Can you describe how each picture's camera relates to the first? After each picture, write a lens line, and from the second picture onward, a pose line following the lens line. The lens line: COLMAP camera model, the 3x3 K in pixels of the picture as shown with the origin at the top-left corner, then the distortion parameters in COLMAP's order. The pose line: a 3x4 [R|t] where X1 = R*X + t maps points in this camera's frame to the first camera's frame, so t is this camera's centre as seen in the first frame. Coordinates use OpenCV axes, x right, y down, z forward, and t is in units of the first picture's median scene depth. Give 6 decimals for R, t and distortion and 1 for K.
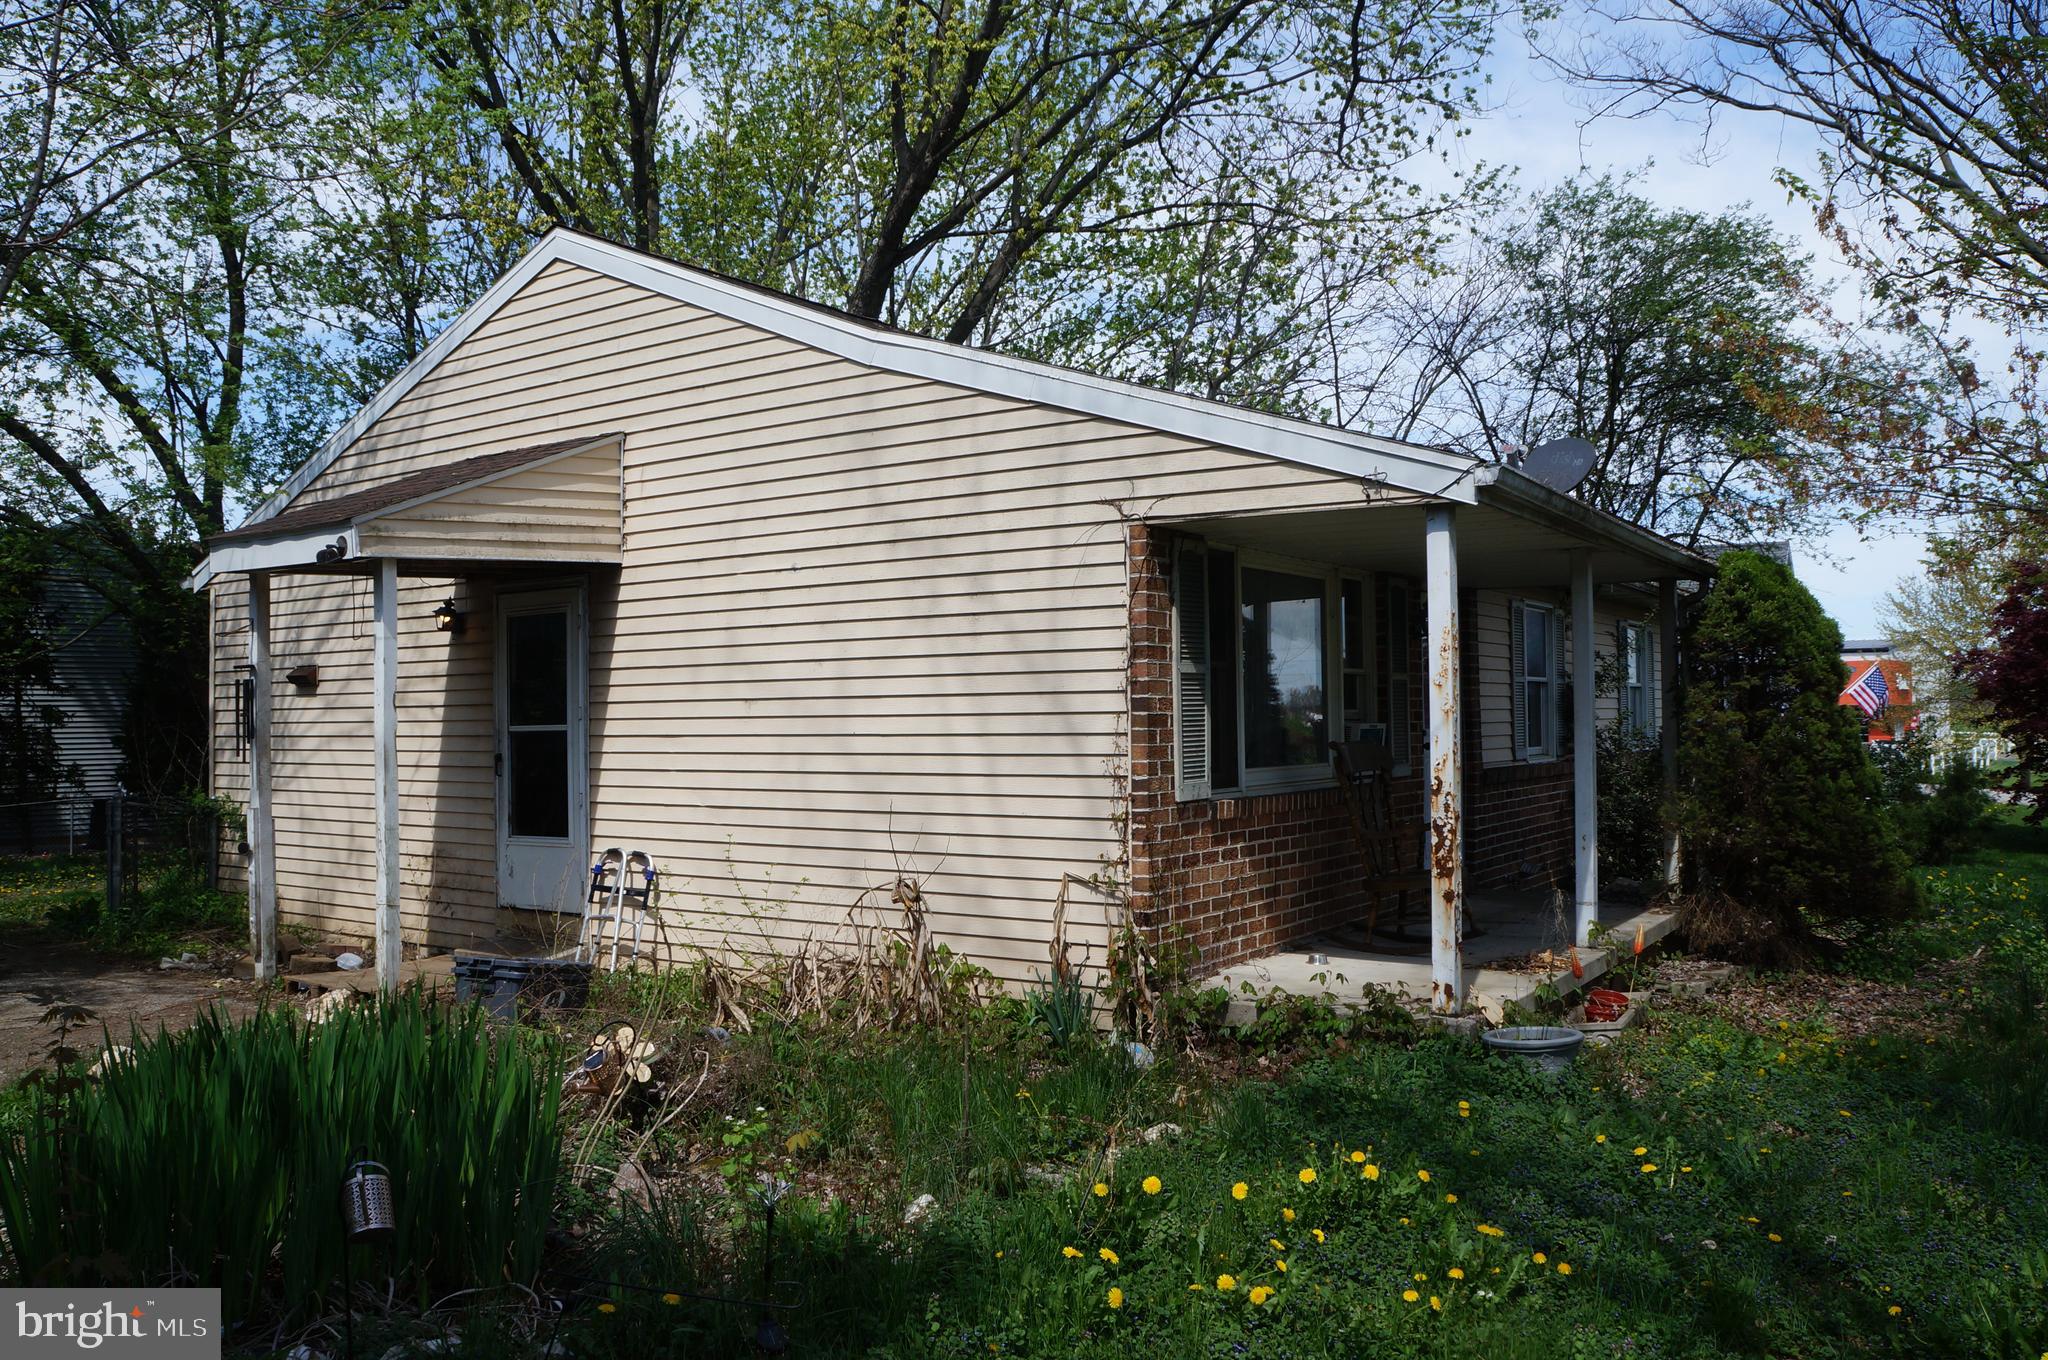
lens RADIAL K [[1556.8, 0, 1023.8], [0, 1556.8, 683.7], [0, 0, 1]] dist [-0.112731, -0.000232]
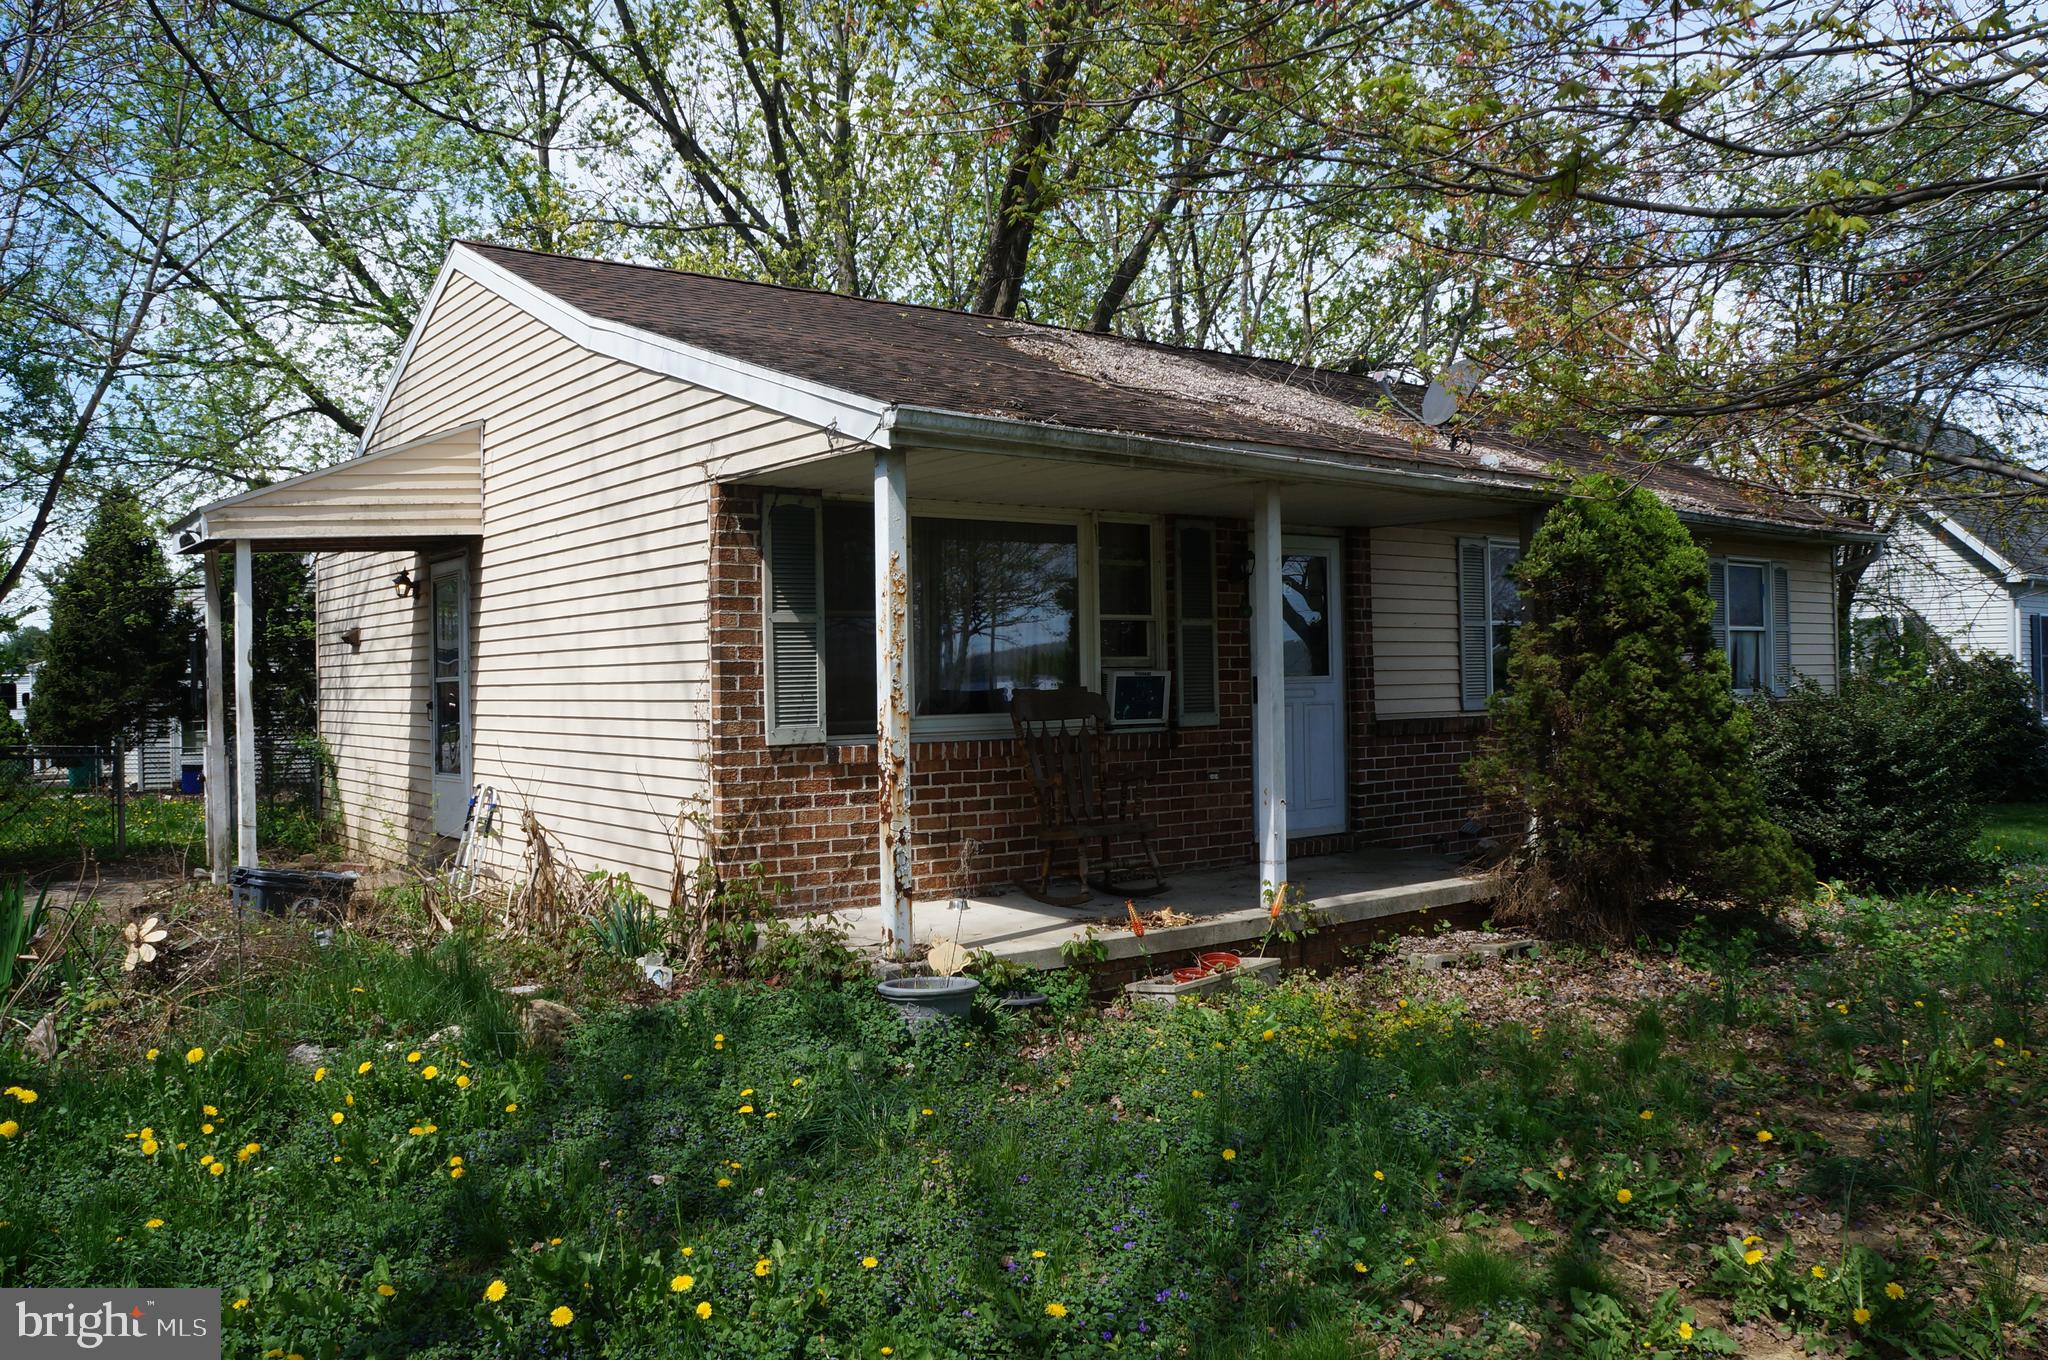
lens RADIAL K [[1556.8, 0, 1022.3], [0, 1556.8, 681.2], [0, 0, 1]] dist [-0.112731, -0.000232]
pose [[0.947493, -0.003732, -0.319755, 0.573209], [0.012620, 0.999589, 0.025728, 0.007408], [0.319527, -0.028412, 0.947151, 0.060803]]
